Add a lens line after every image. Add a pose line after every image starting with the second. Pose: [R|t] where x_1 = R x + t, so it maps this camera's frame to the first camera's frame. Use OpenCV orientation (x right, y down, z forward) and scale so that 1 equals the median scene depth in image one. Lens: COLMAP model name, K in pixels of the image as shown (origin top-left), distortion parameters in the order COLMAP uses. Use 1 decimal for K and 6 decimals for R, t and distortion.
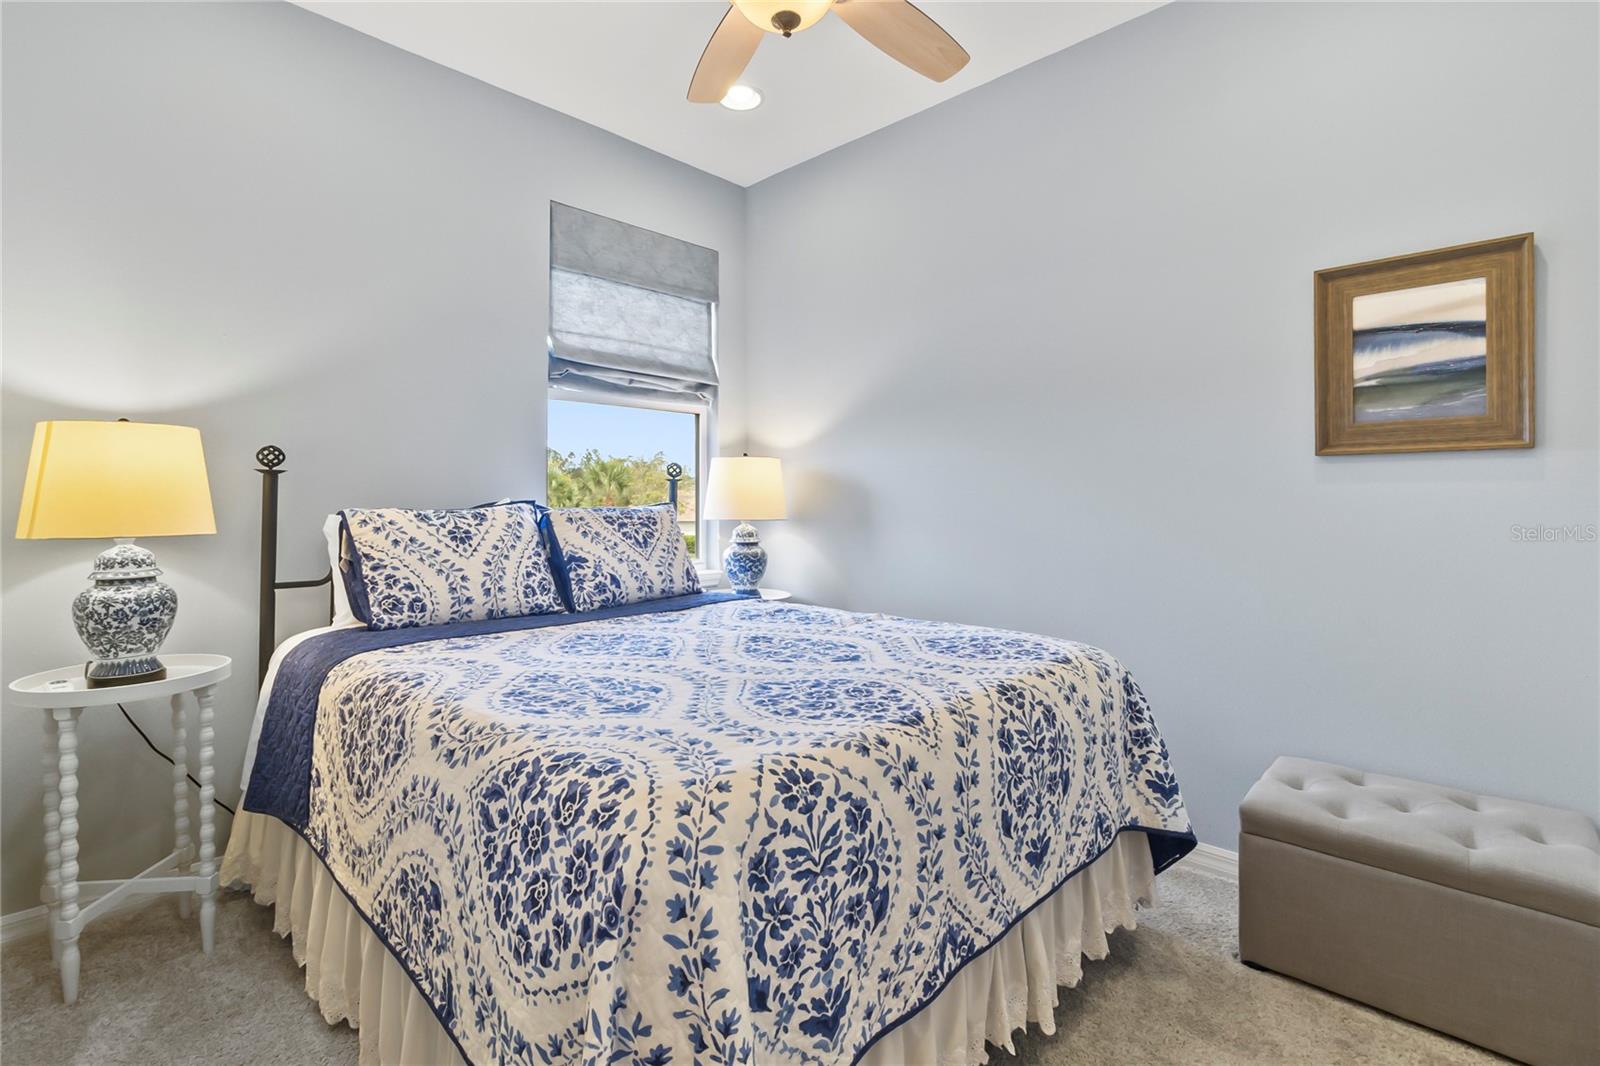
lens RADIAL K [[730.8, 0, 808.5], [0, 730.8, 503.9], [0, 0, 1]] dist [-0.001103, 0.000093]
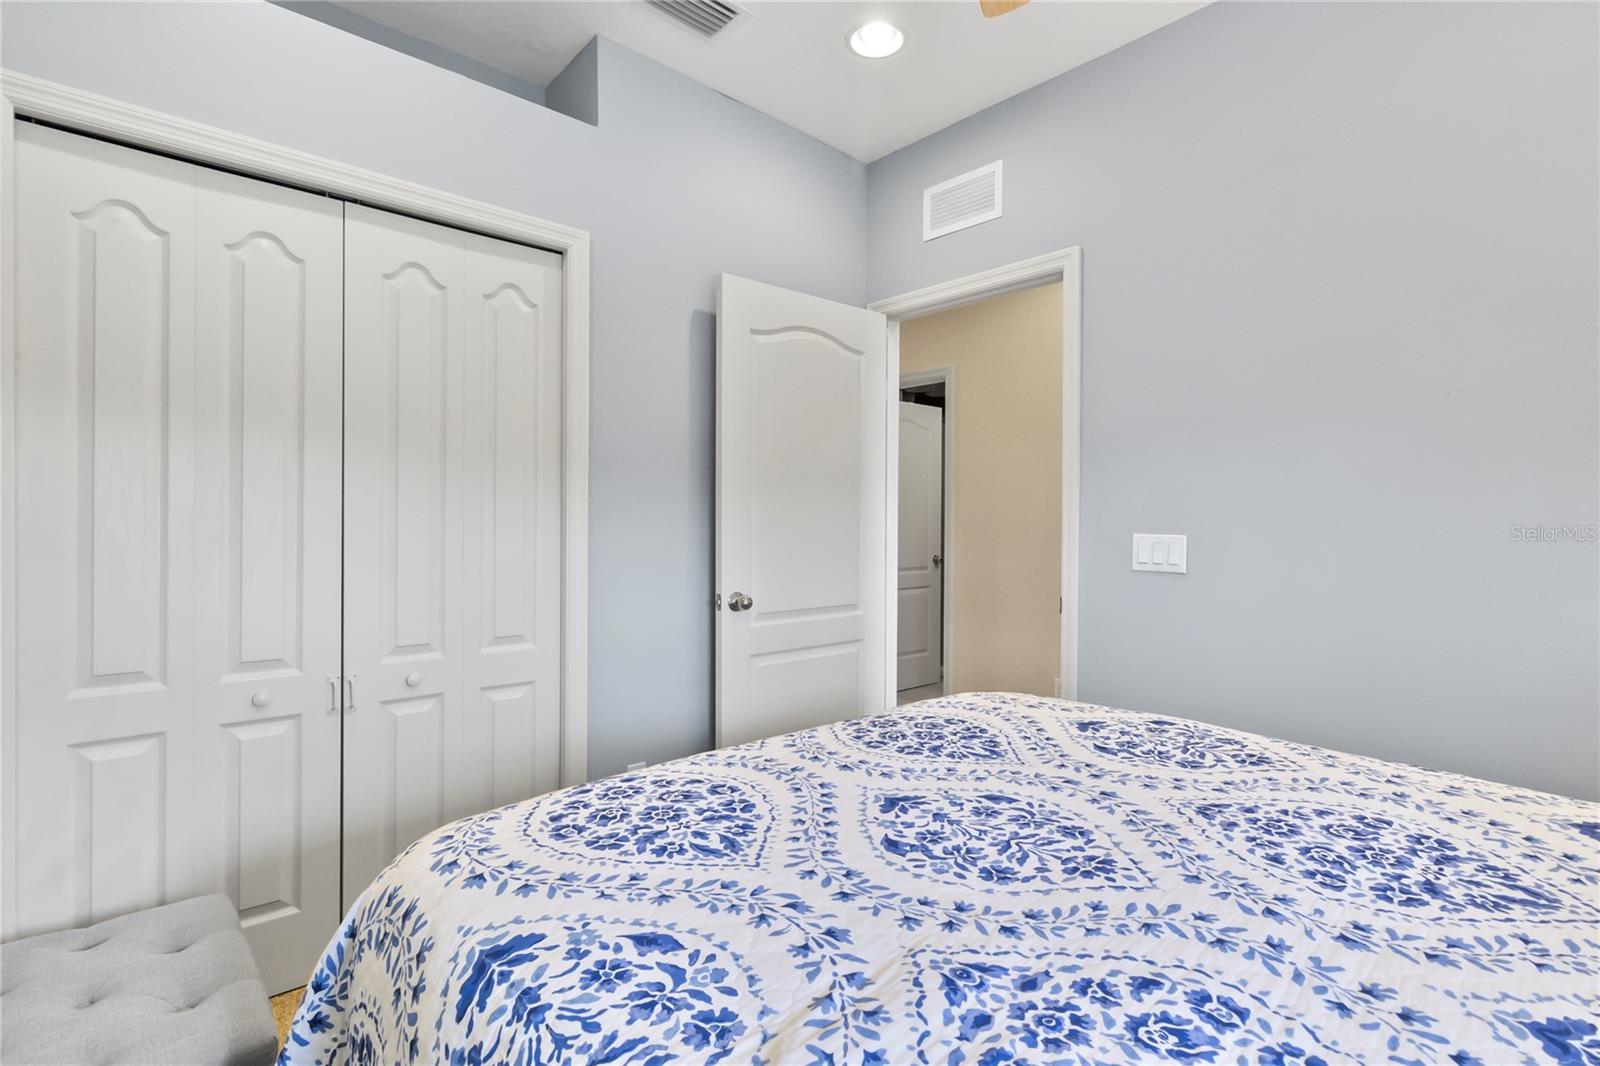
lens RADIAL K [[757.4, 0, 788.4], [0, 757.4, 507.9], [0, 0, 1]] dist [0.000163, 0.001005]
pose [[-0.994195, -0.003231, 0.107540, 0.492216], [-0.004356, 0.999938, -0.010225, -0.053144], [-0.107501, -0.010634, -0.994148, 1.770516]]
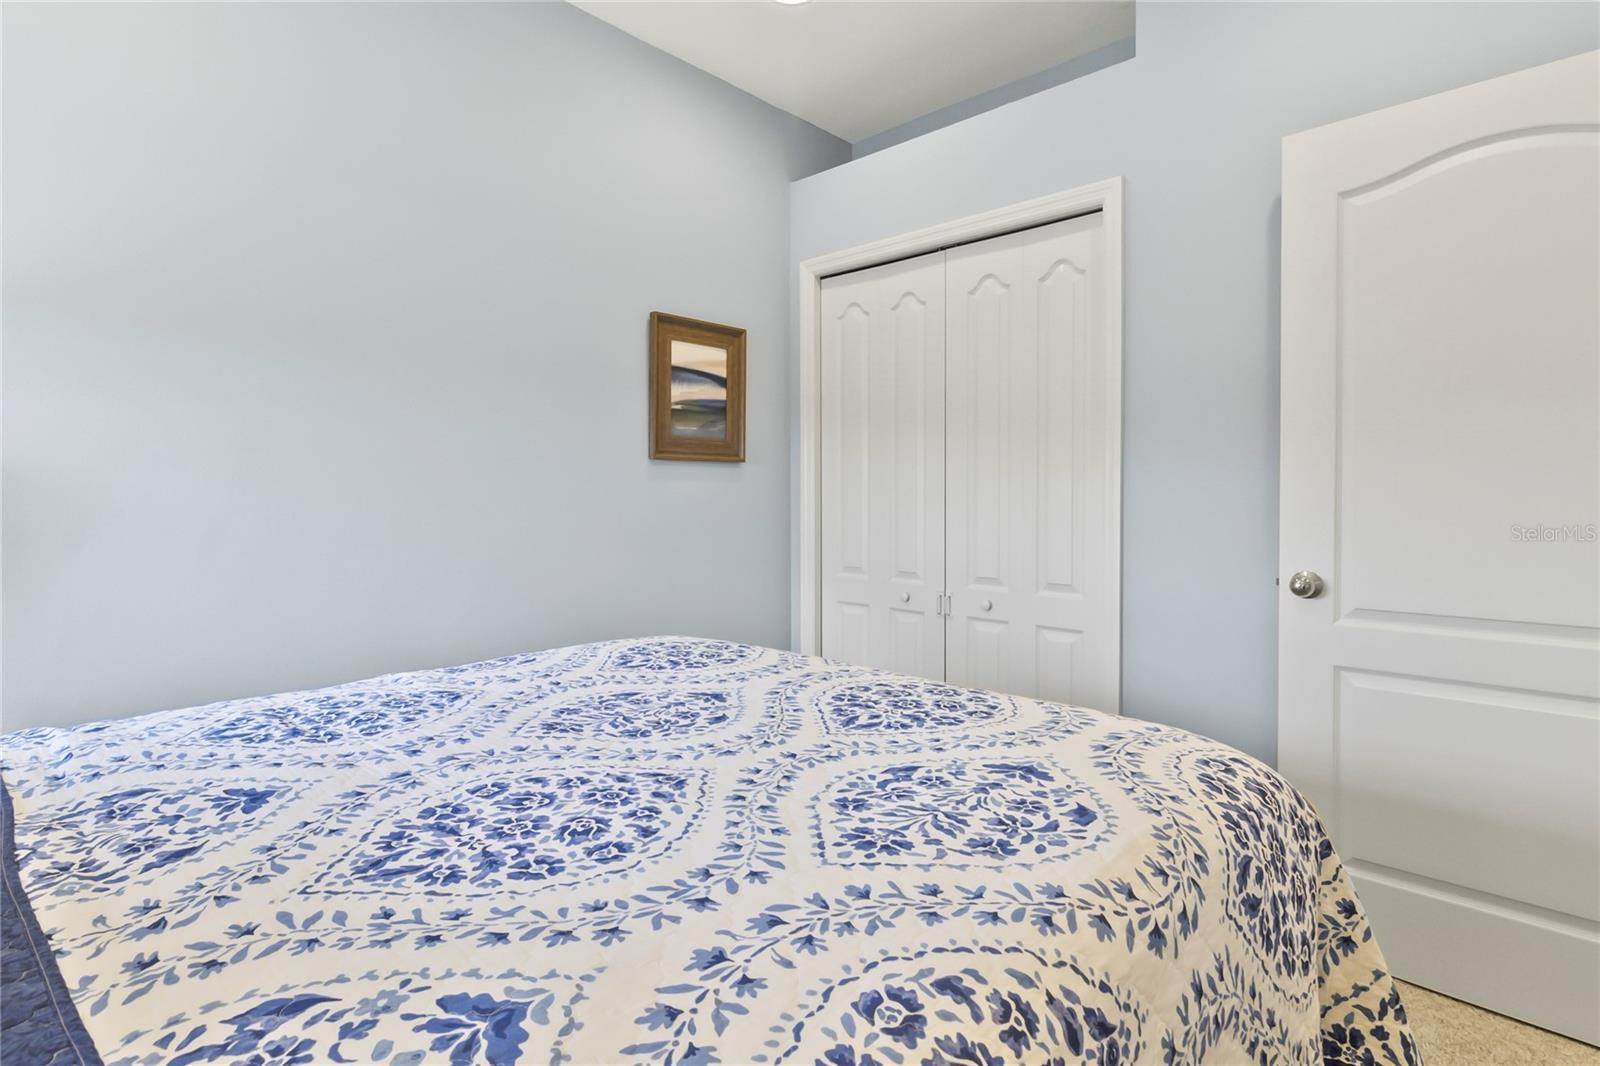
lens RADIAL K [[757.4, 0, 788.4], [0, 757.4, 507.9], [0, 0, 1]] dist [0.000163, 0.001005]
pose [[-0.002845, -0.020254, 0.999791, -0.594442], [0.006781, 0.999771, 0.020273, -0.008807], [-0.999973, 0.006837, -0.002707, 0.783971]]
